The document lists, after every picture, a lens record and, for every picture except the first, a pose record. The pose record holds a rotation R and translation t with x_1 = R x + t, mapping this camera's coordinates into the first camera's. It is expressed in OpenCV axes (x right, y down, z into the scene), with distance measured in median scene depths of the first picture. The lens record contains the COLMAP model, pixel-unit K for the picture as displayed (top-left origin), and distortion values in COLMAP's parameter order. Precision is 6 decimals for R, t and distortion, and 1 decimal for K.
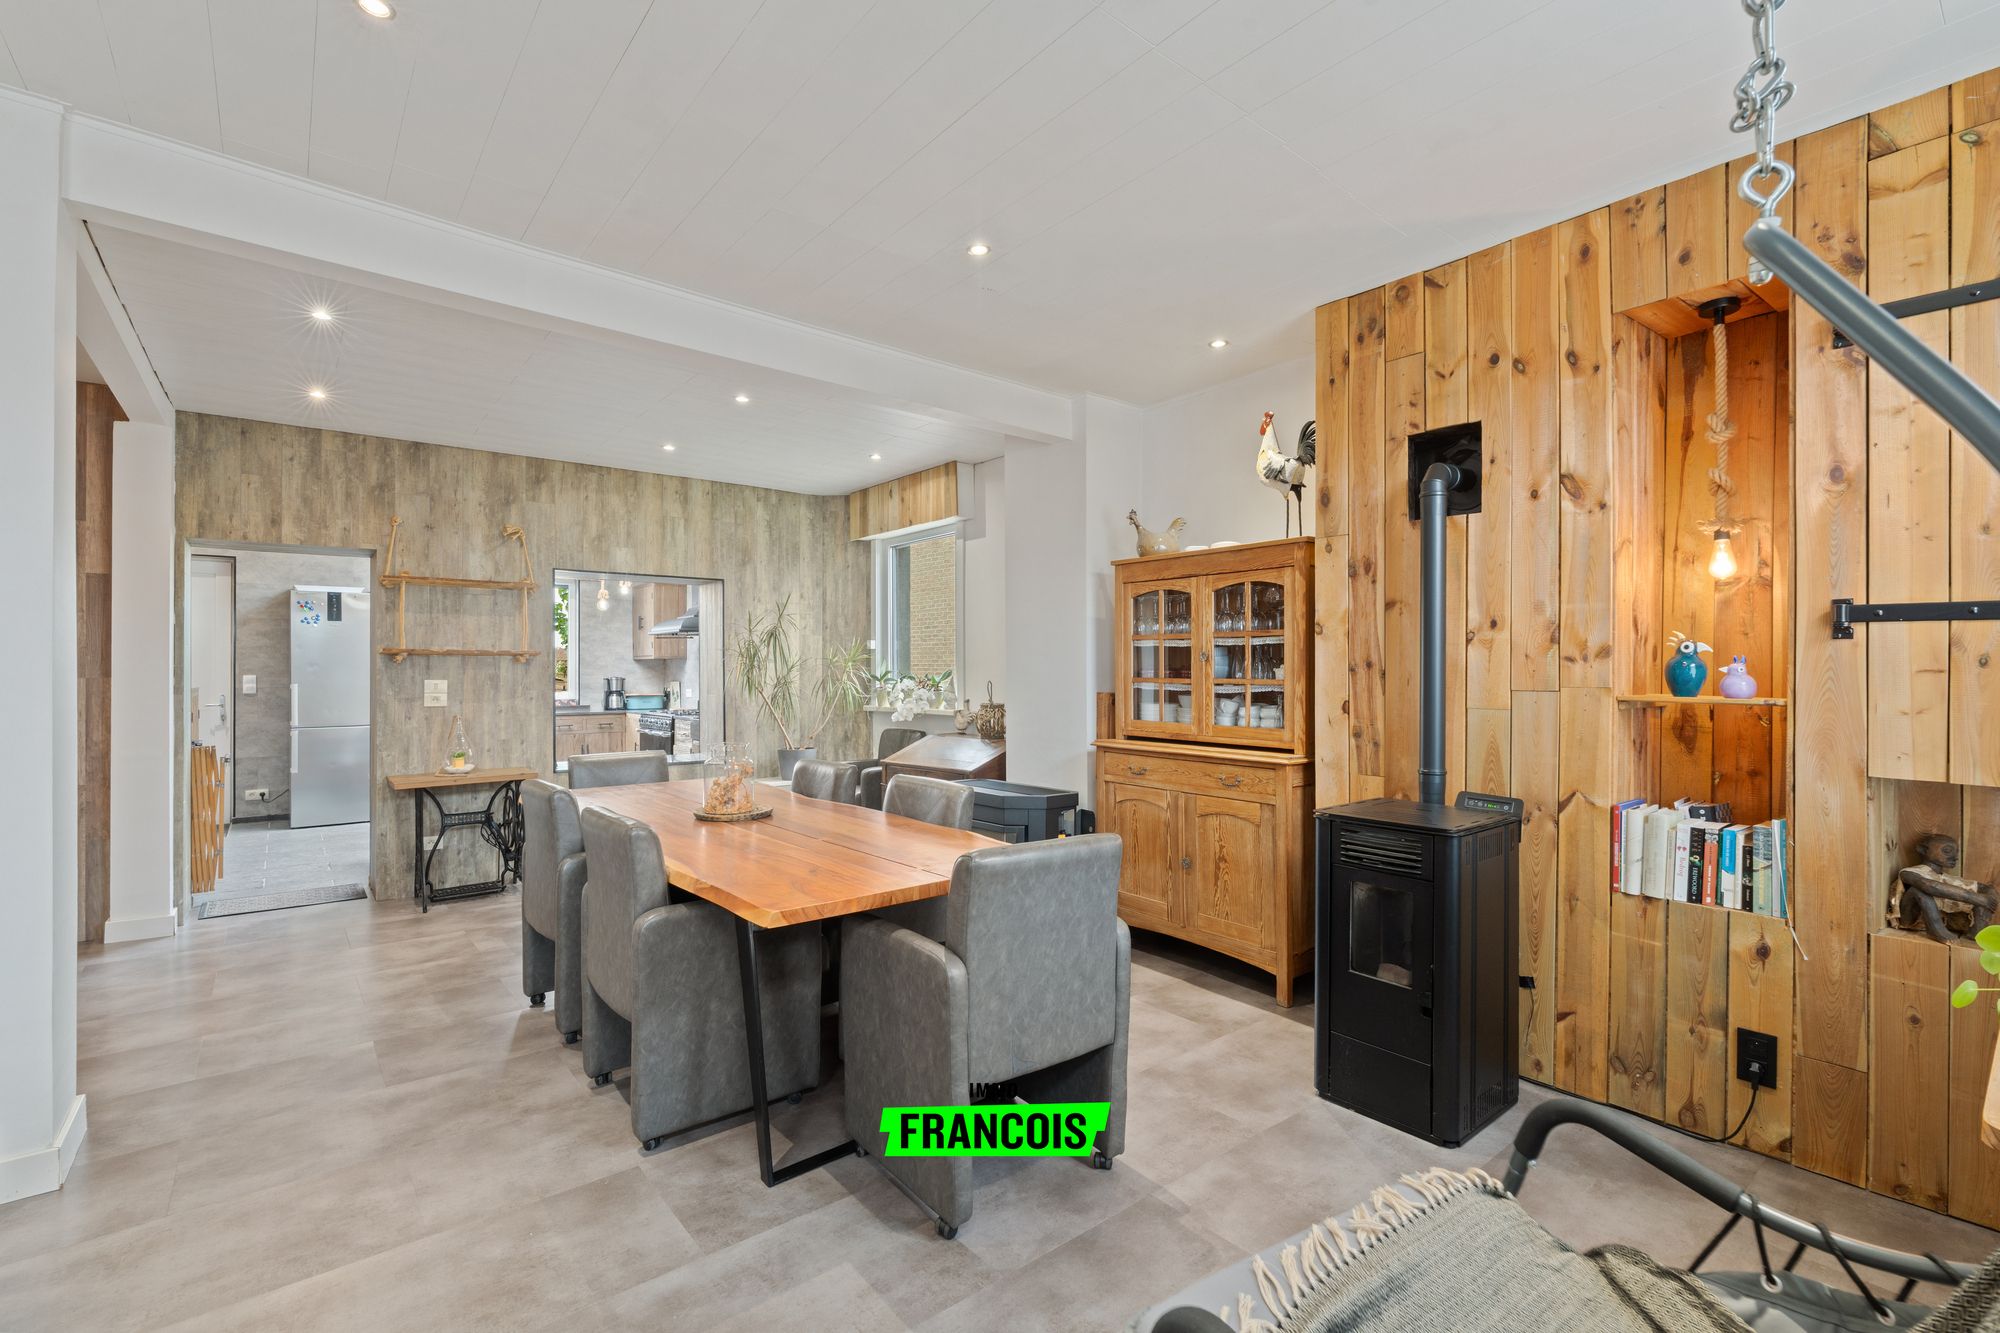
lens RADIAL K [[887.7, 0, 1005.8], [0, 887.7, 668.0], [0, 0, 1]] dist [-0.003948, 0.000399]
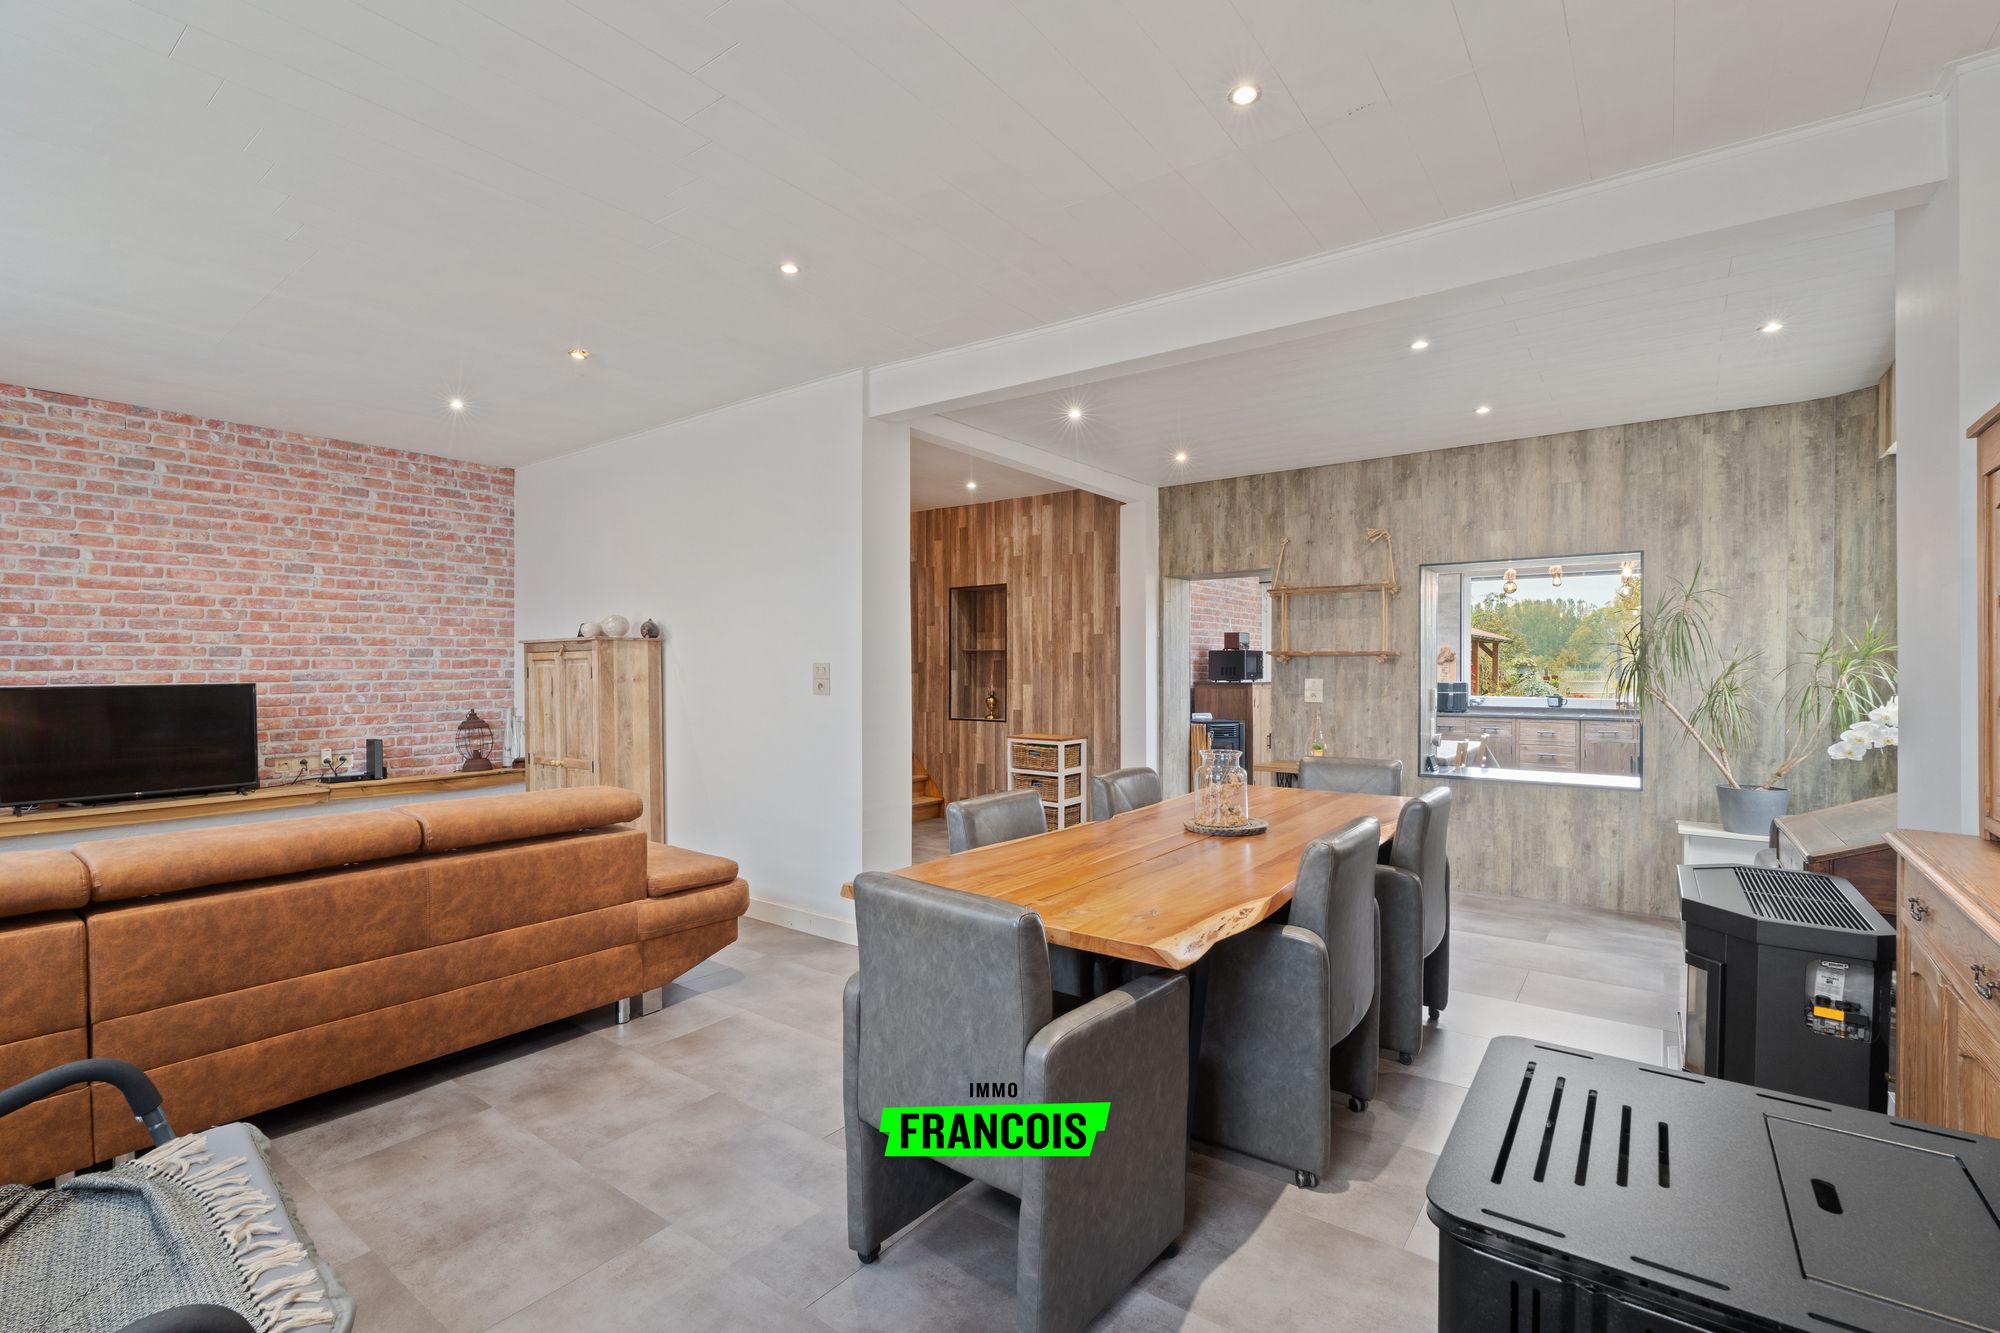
lens RADIAL K [[887.7, 0, 997.7], [0, 887.7, 675.6], [0, 0, 1]] dist [-0.003948, 0.000399]
pose [[0.241239, 0.009803, -0.970416, 0.329548], [0.002165, 0.999941, 0.010639, -0.002941], [0.970463, -0.004668, 0.241204, 0.330418]]
